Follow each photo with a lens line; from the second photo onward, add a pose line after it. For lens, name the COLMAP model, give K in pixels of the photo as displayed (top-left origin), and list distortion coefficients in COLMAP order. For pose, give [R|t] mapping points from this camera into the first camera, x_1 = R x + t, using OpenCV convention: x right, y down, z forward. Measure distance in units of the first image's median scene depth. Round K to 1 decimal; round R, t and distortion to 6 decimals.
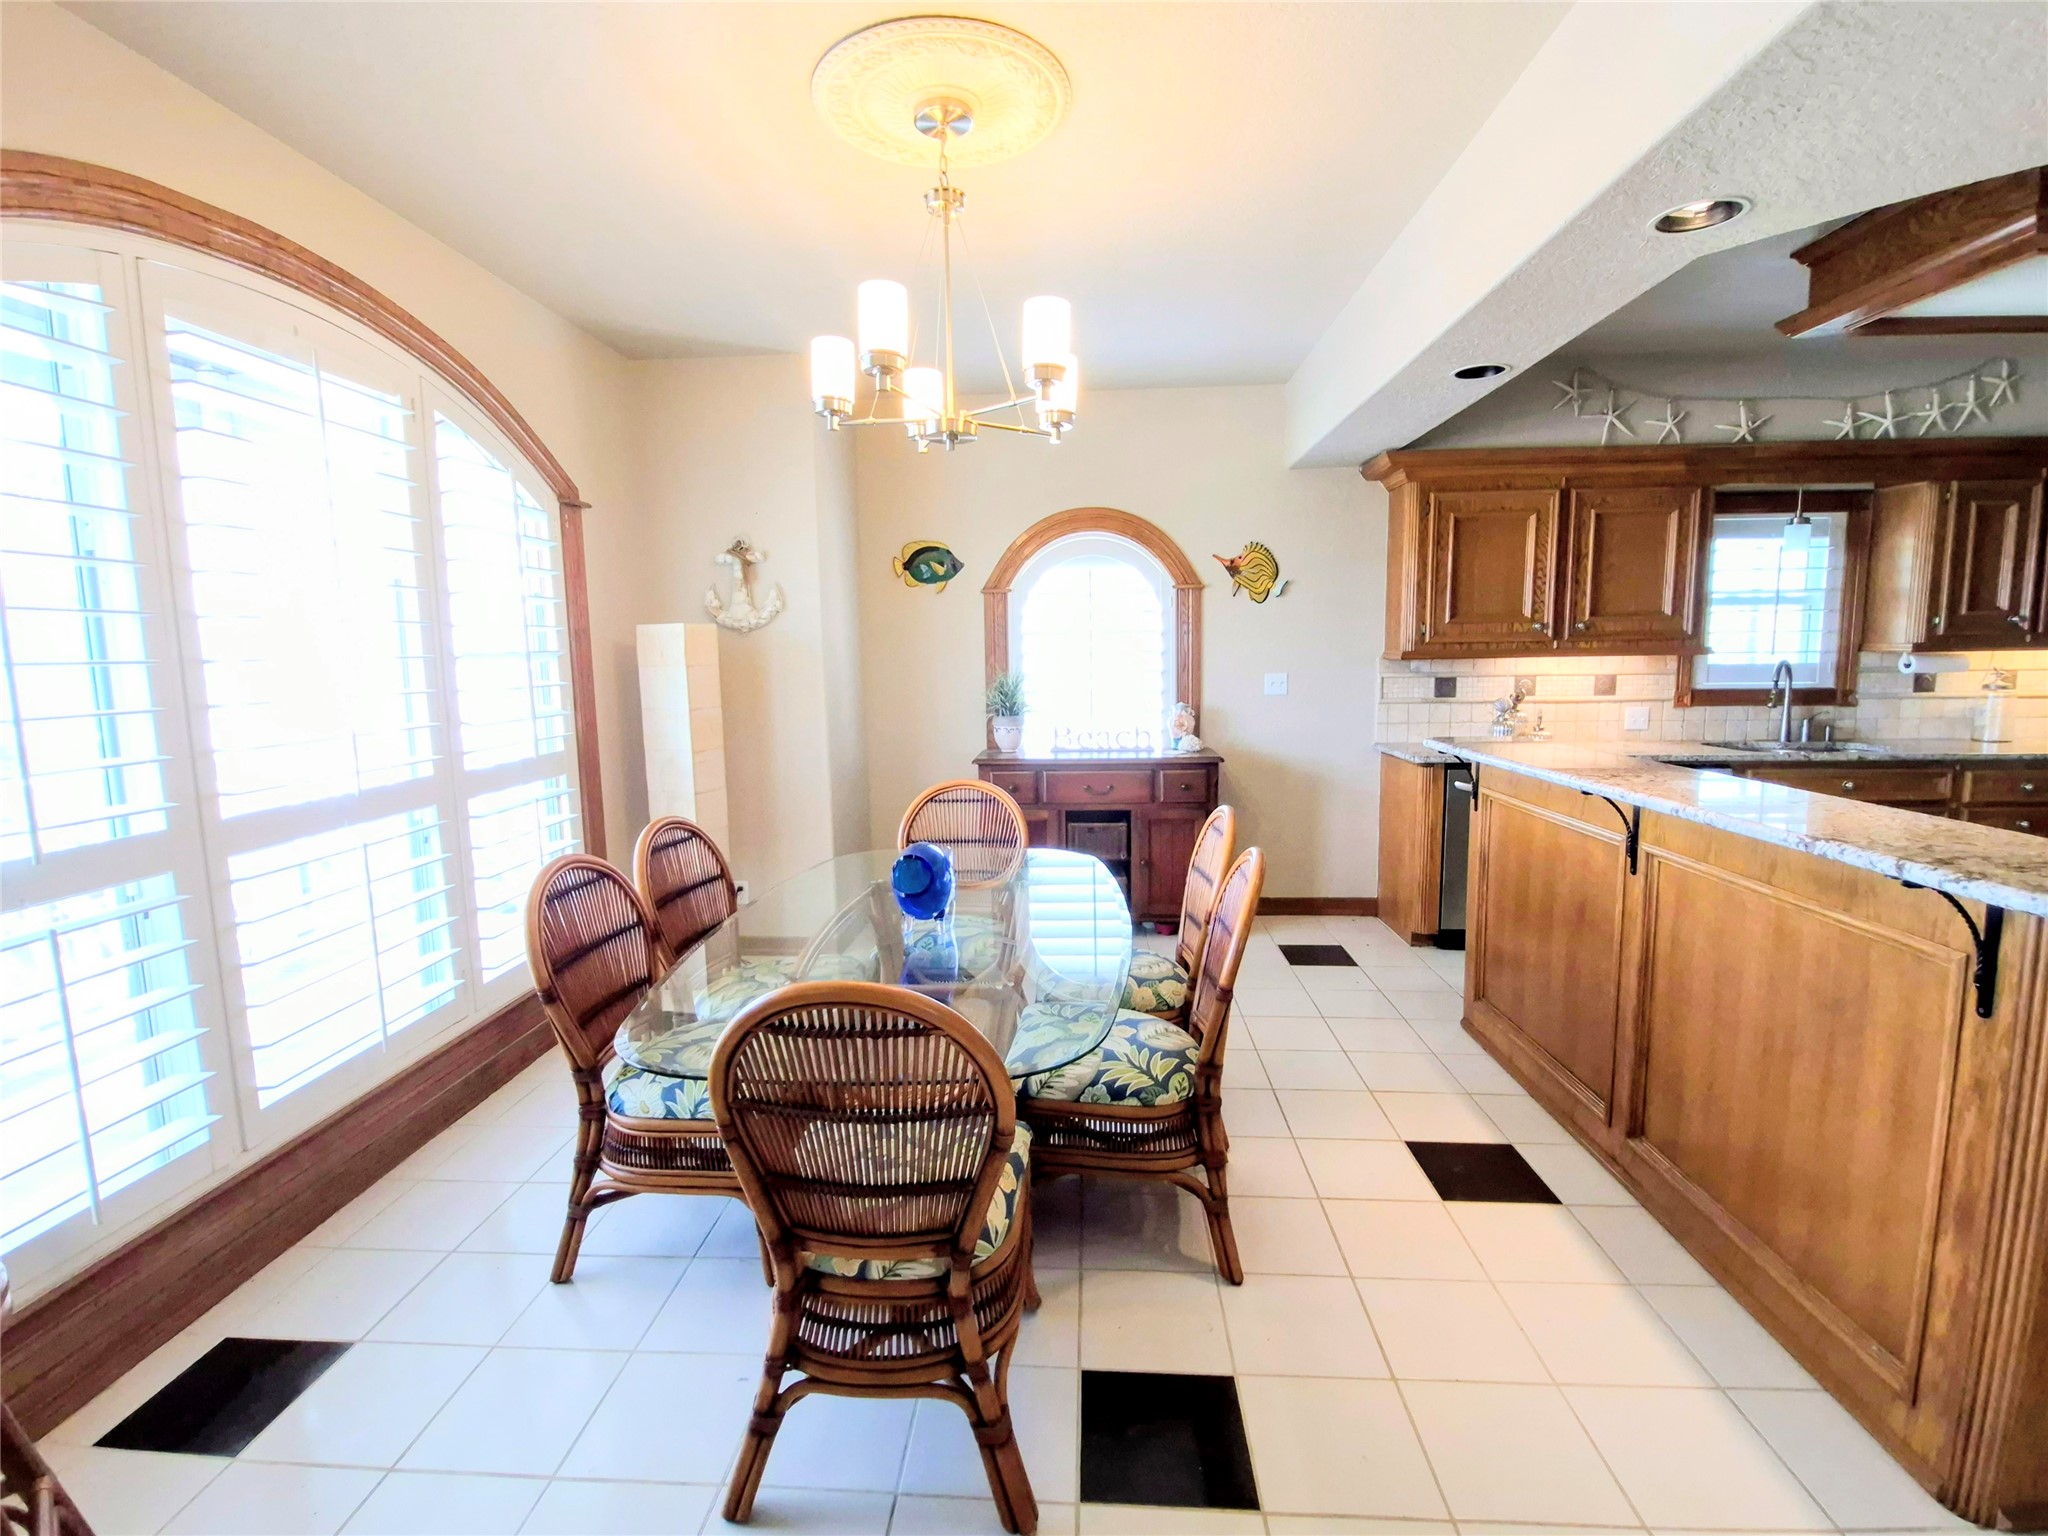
lens RADIAL K [[949.3, 0, 1027.7], [0, 949.3, 768.0], [0, 0, 1]] dist [0.000843, -0.007320]
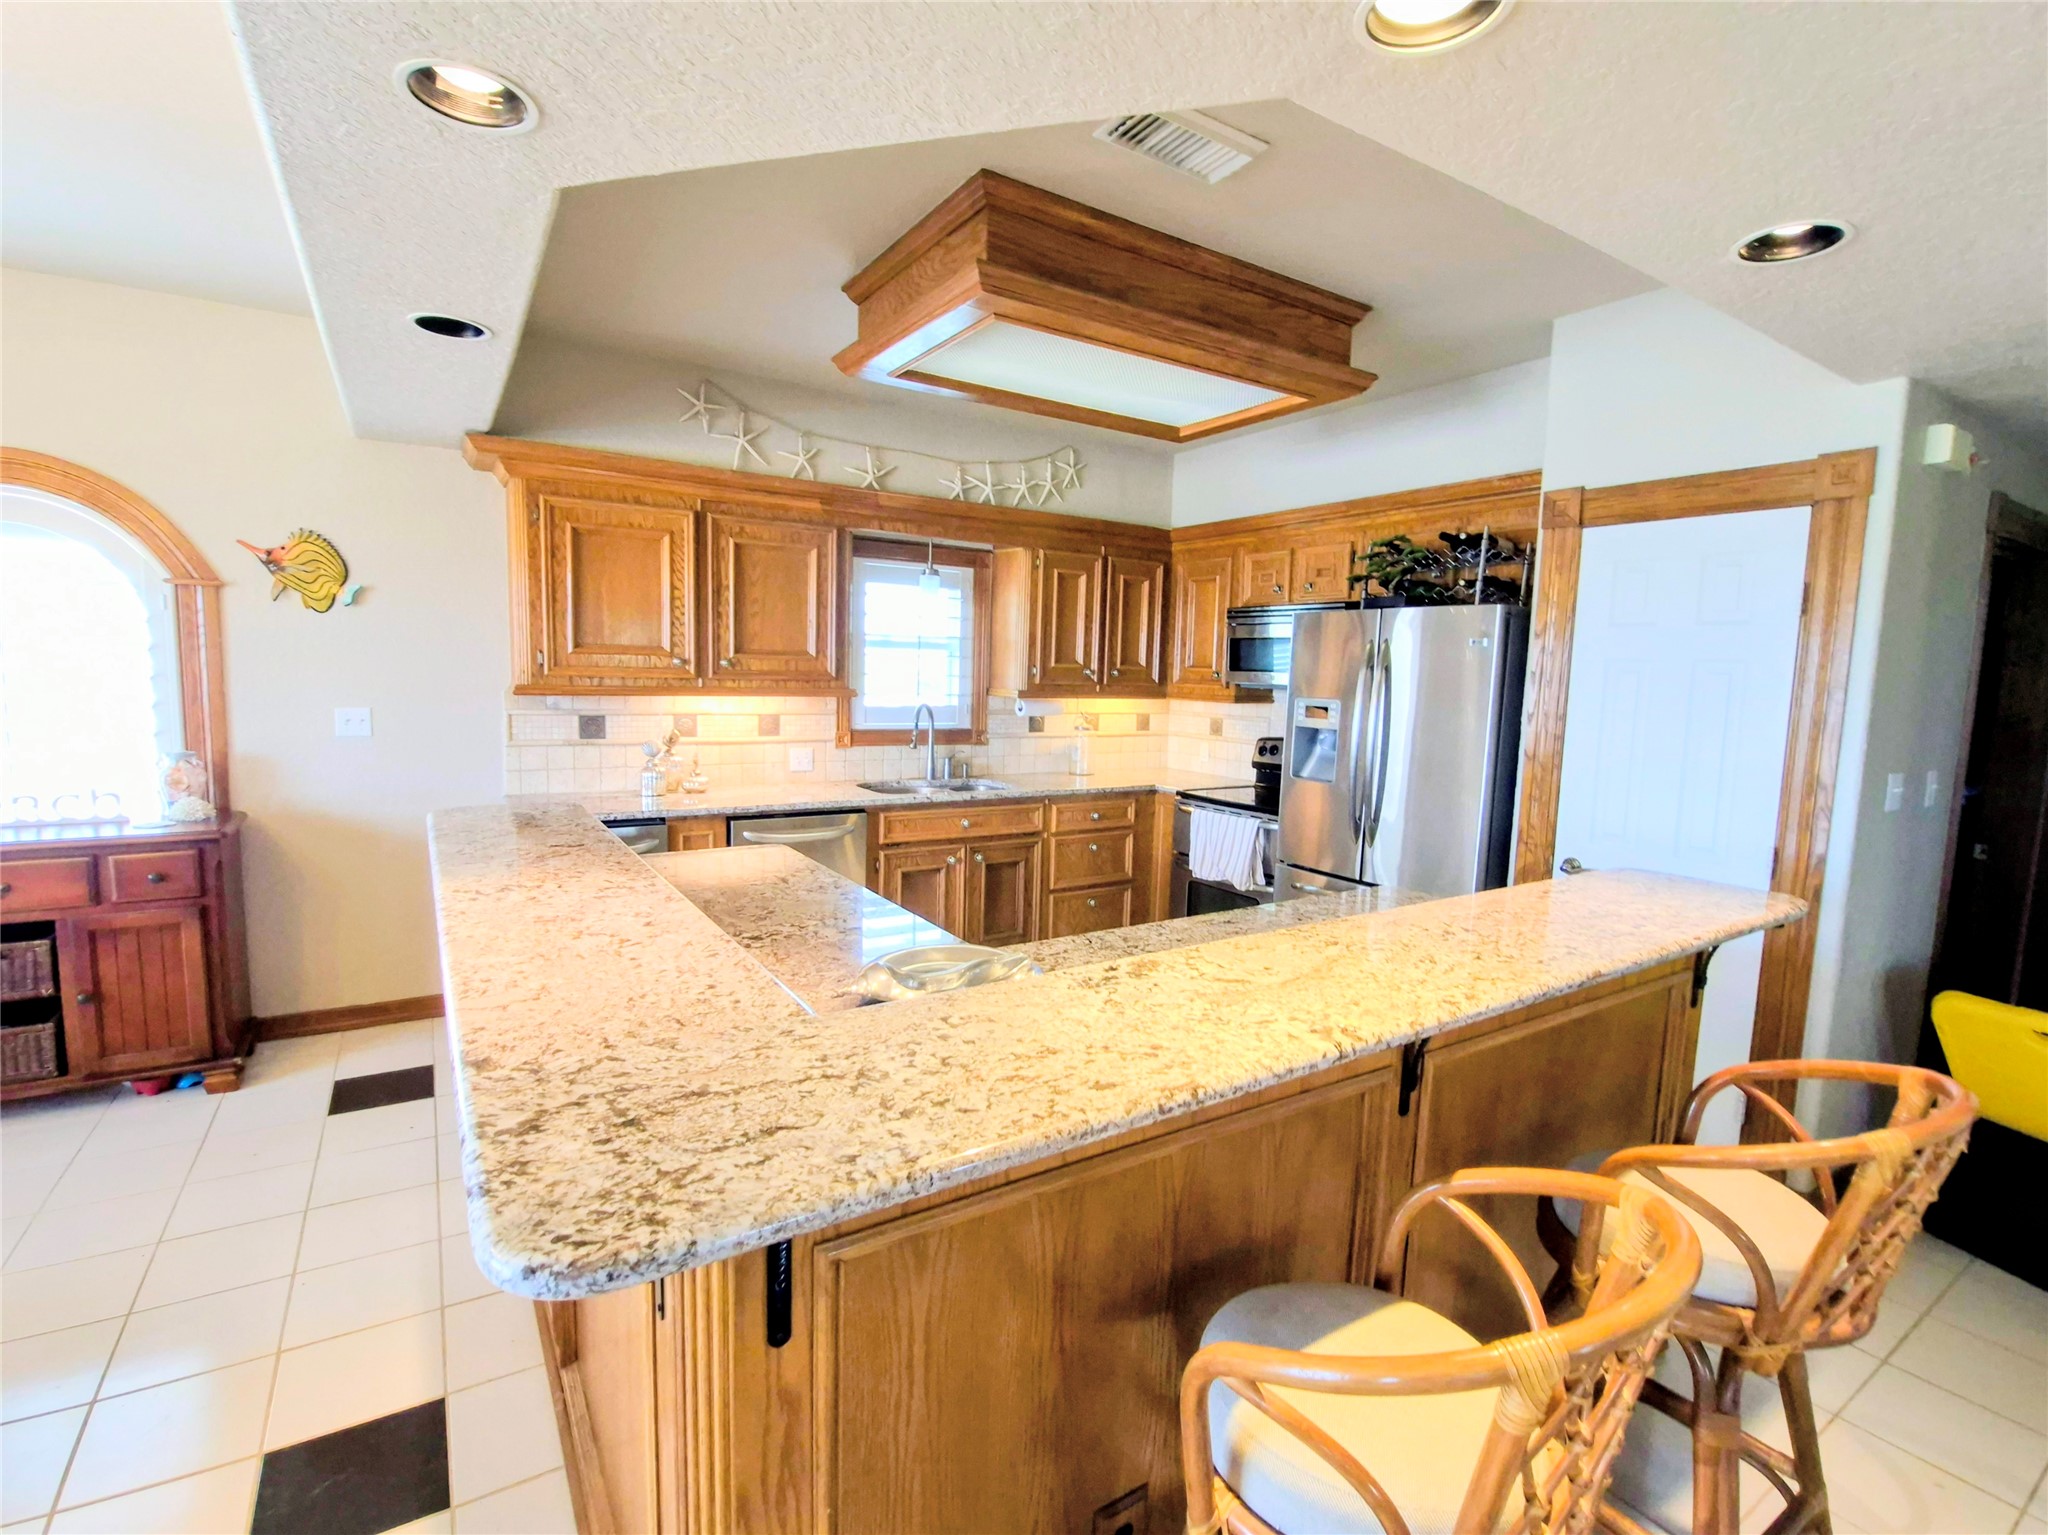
lens RADIAL K [[935.6, 0, 1012.7], [0, 935.6, 765.9], [0, 0, 1]] dist [-0.003340, -0.000083]
pose [[0.809067, -0.023446, 0.587248, 0.274156], [0.031383, 0.999502, -0.003332, -0.038573], [-0.586877, 0.021125, 0.809400, 0.105652]]
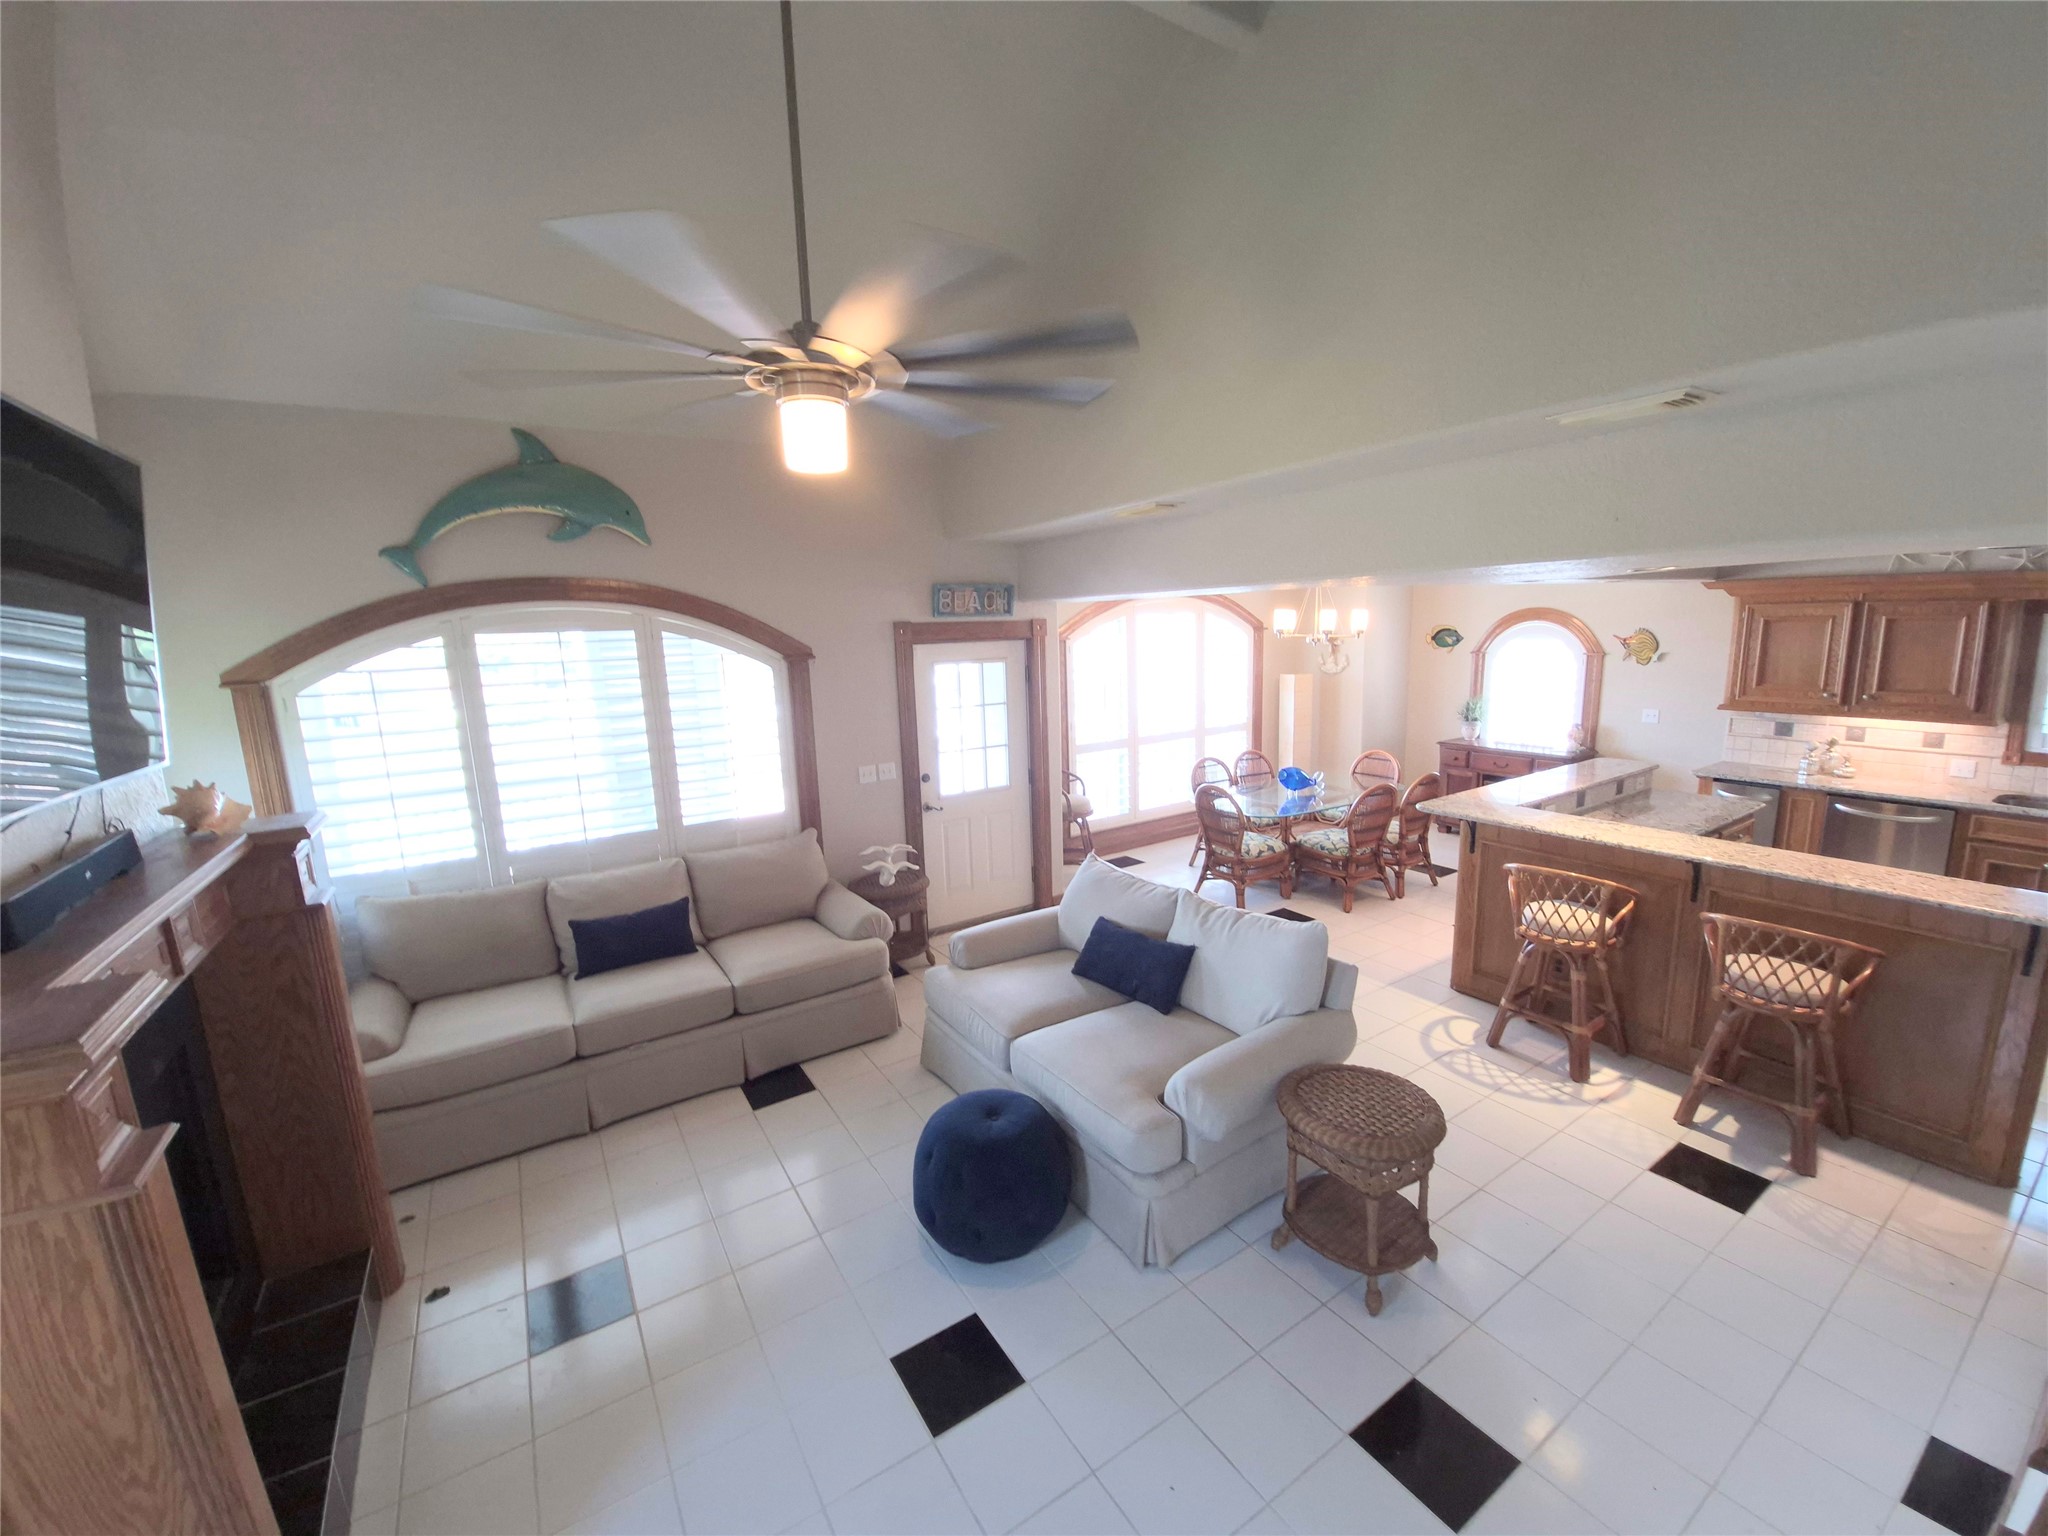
lens RADIAL K [[810.5, 0, 1013.9], [0, 810.5, 770.6], [0, 0, 1]] dist [0.000765, -0.010413]
pose [[0.586117, 0.140851, -0.797889, 0.806569], [-0.076007, 0.989989, 0.118929, -0.086424], [0.806653, -0.009062, 0.590955, -0.738070]]
